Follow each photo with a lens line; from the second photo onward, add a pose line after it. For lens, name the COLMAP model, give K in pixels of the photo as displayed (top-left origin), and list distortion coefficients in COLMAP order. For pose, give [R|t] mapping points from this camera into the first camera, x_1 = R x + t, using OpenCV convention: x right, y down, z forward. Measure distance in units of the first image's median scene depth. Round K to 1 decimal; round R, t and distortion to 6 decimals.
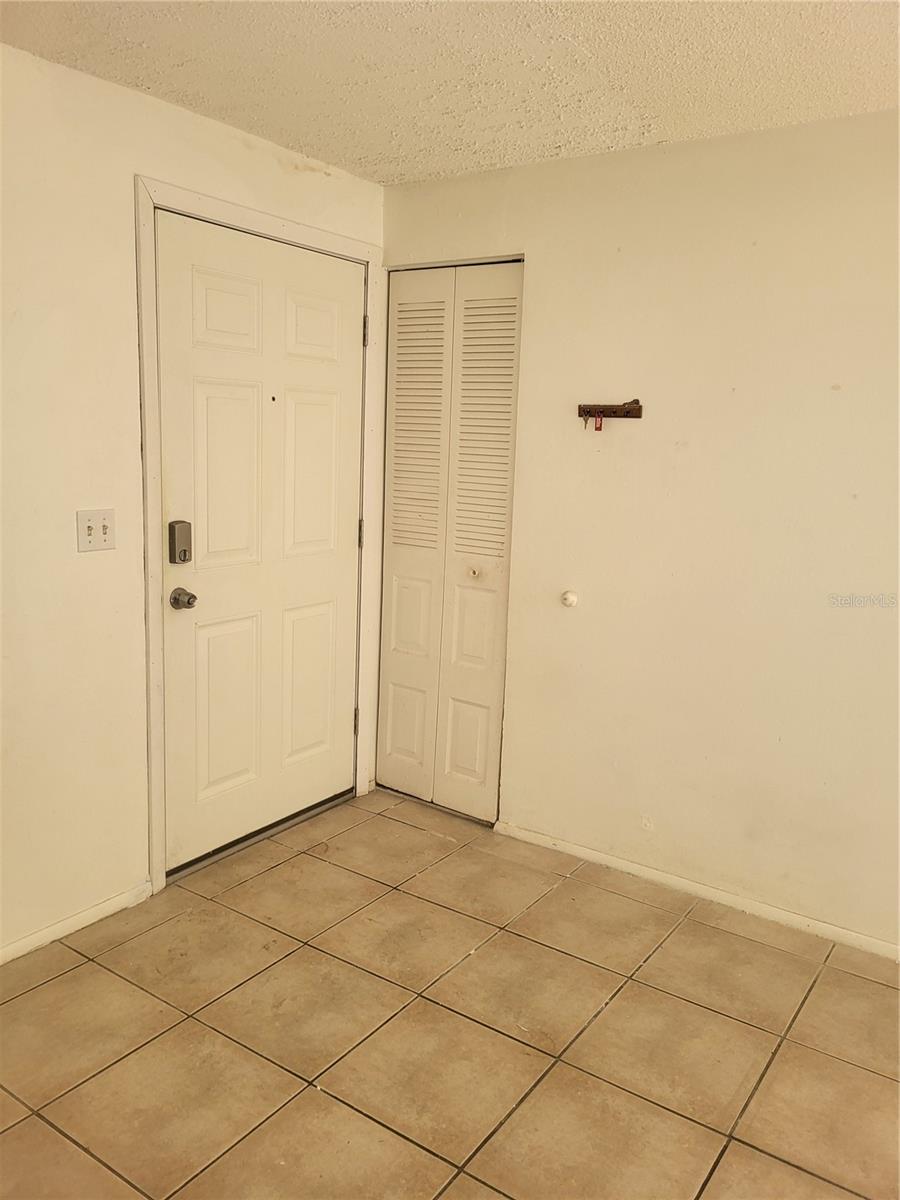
lens RADIAL K [[928.1, 0, 448.7], [0, 928.1, 582.6], [0, 0, 1]] dist [0.036483, -0.004726]
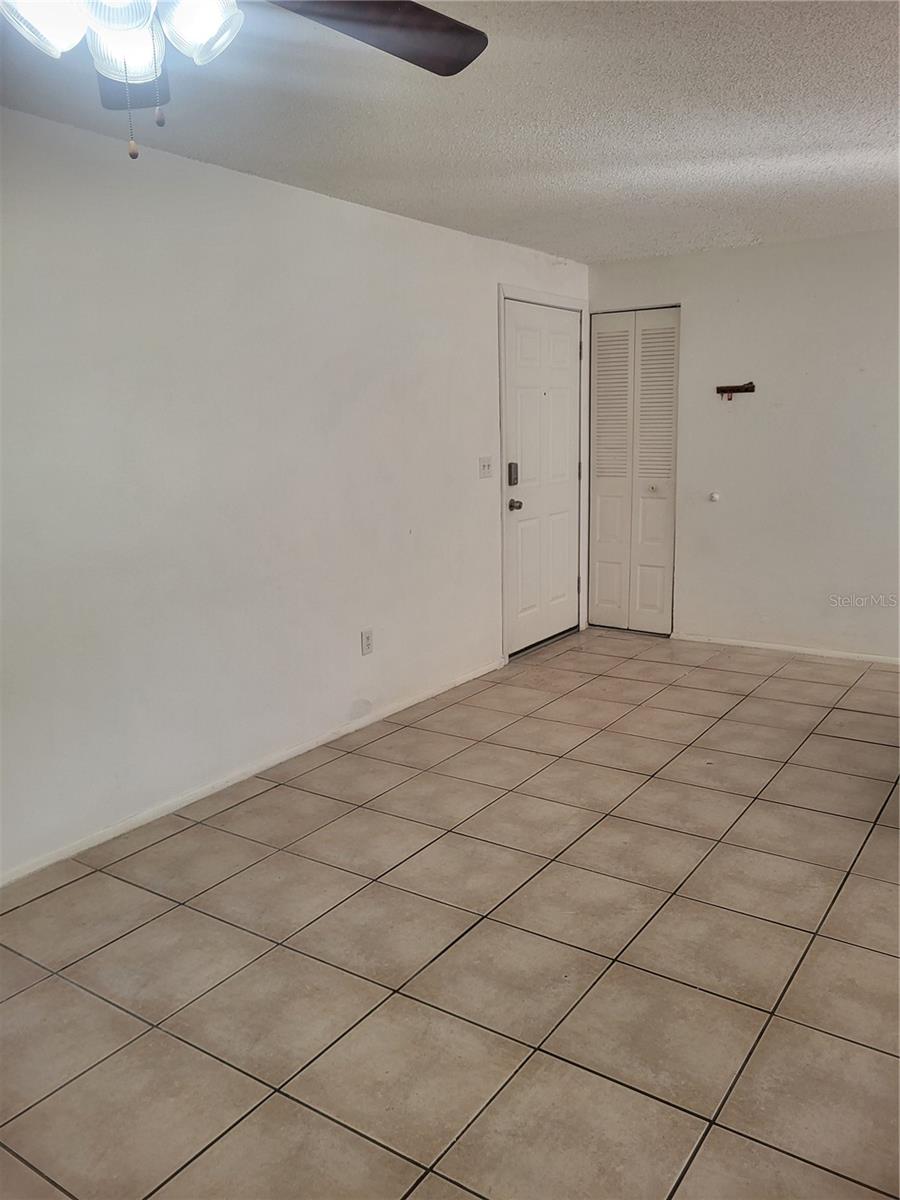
lens RADIAL K [[913.3, 0, 464.0], [0, 913.3, 595.6], [0, 0, 1]] dist [0.038576, -0.036185]
pose [[0.998218, -0.059541, 0.003996, -0.366547], [0.059389, 0.997748, 0.031182, 0.123045], [-0.005843, -0.030889, 0.999506, -0.754479]]
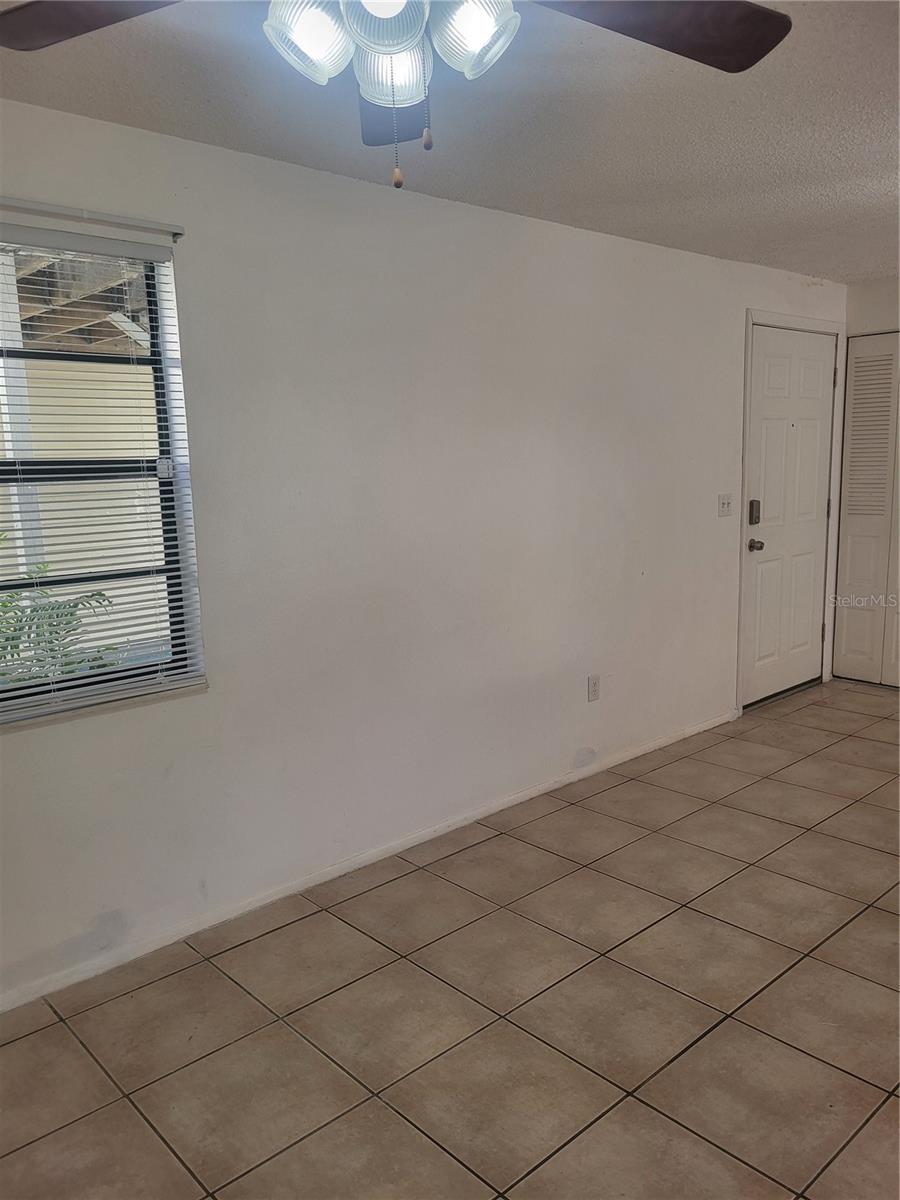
lens RADIAL K [[907.5, 0, 471.6], [0, 907.5, 609.7], [0, 0, 1]] dist [0.054905, -0.050888]
pose [[0.975822, -0.027419, -0.216840, -0.394330], [0.028882, 0.999576, 0.003581, 0.104966], [0.216650, -0.009757, 0.976200, -0.697777]]
